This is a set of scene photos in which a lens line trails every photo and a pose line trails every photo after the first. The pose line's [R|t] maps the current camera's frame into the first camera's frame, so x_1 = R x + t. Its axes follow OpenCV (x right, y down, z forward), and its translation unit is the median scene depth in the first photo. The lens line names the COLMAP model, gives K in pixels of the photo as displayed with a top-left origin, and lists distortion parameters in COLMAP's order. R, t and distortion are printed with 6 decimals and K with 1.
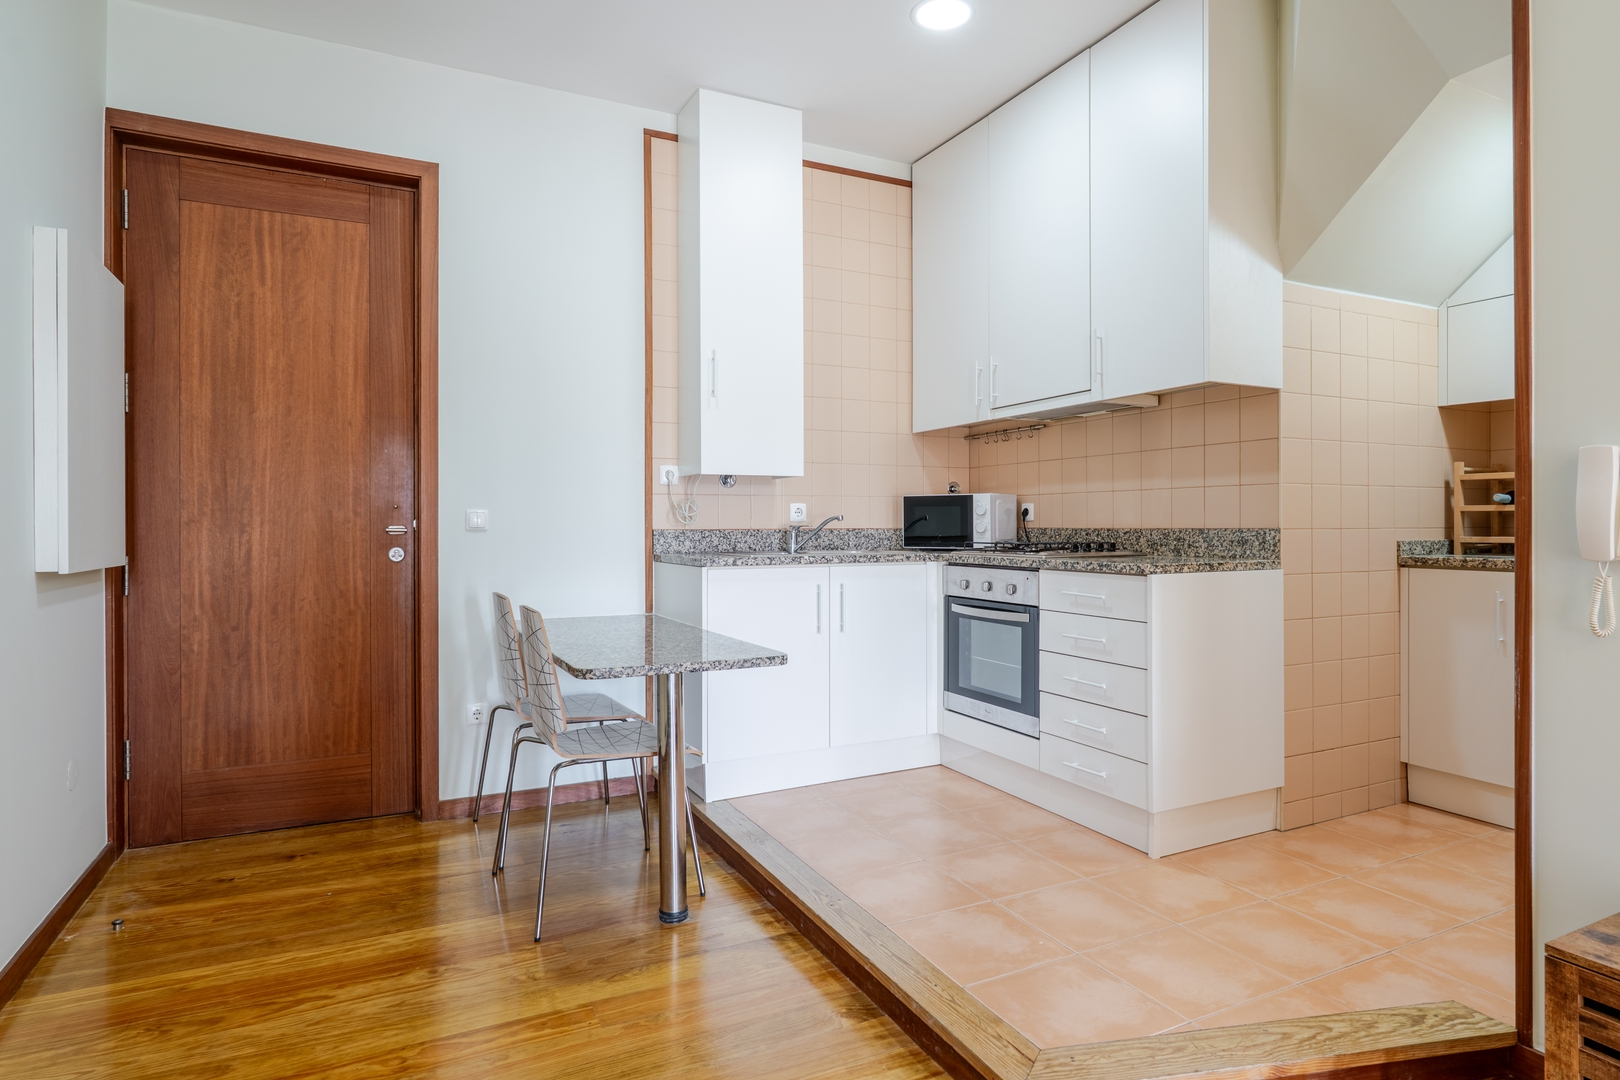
lens RADIAL K [[891.5, 0, 829.5], [0, 891.5, 519.9], [0, 0, 1]] dist [-0.006366, -0.000344]
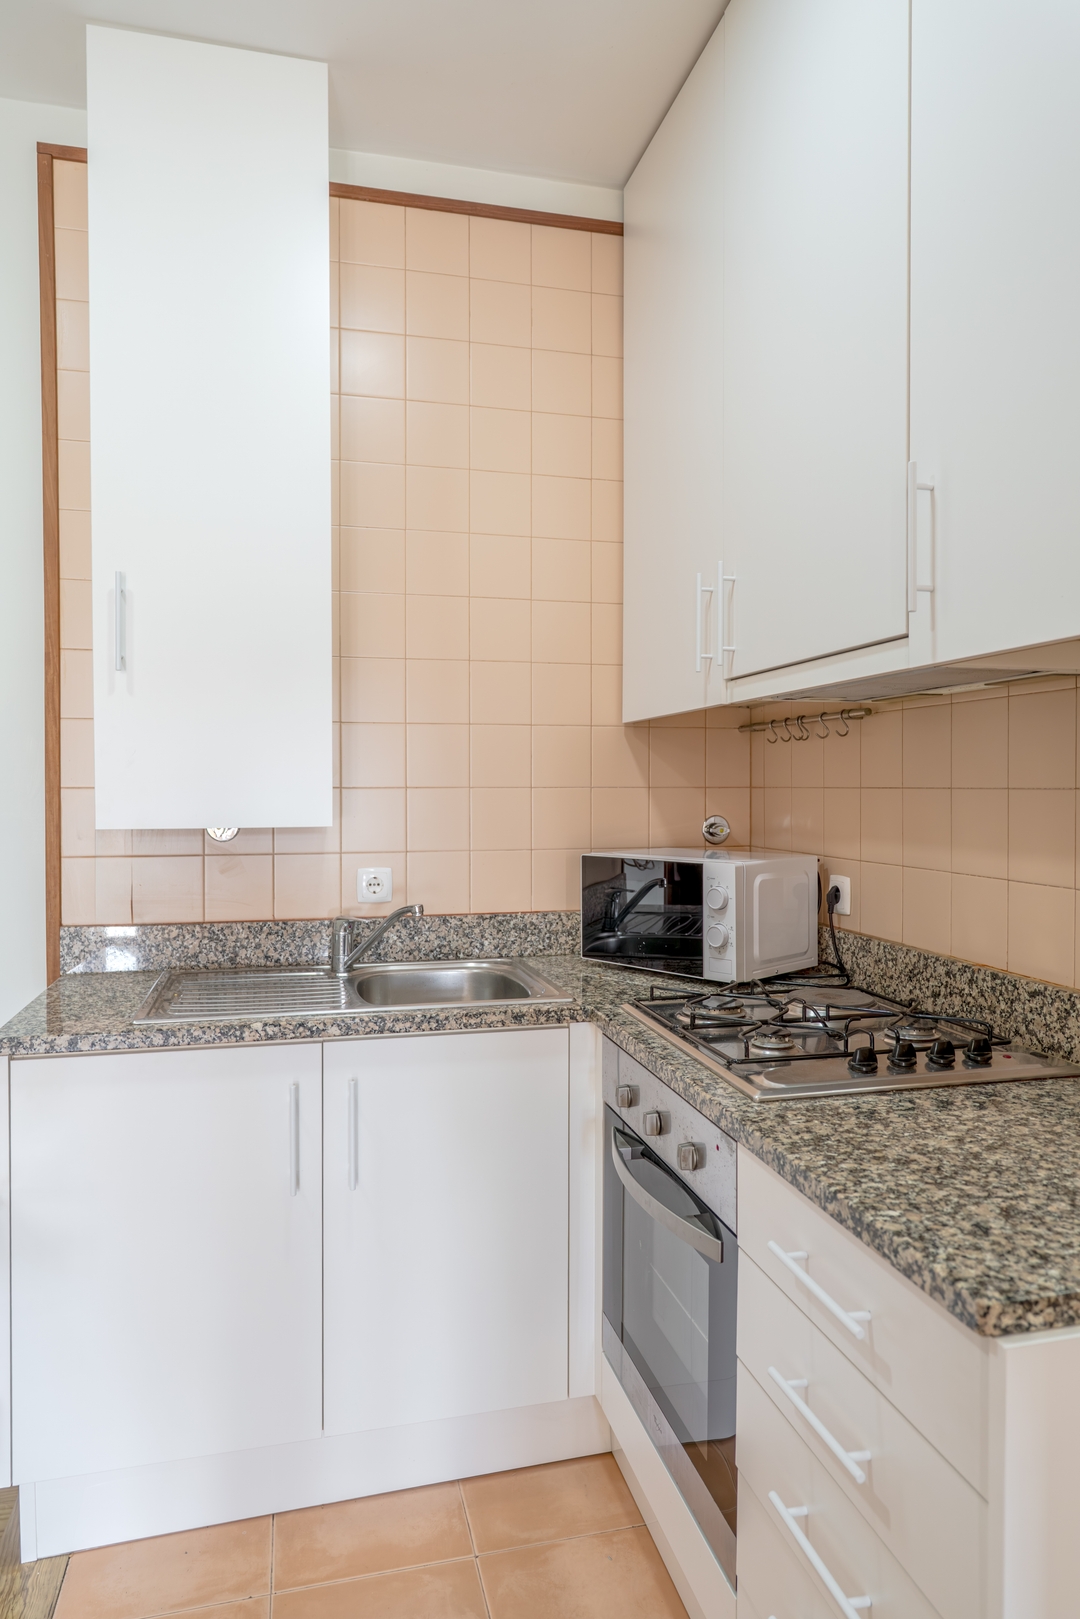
lens RADIAL K [[1041.8, 0, 555.7], [0, 1041.8, 782.4], [0, 0, 1]] dist [-0.001247, 0.006525]
pose [[0.976900, 0.003202, -0.213673, 0.236216], [-0.002747, 0.999993, 0.002425, -0.083722], [0.213680, -0.001782, 0.976902, 0.532928]]
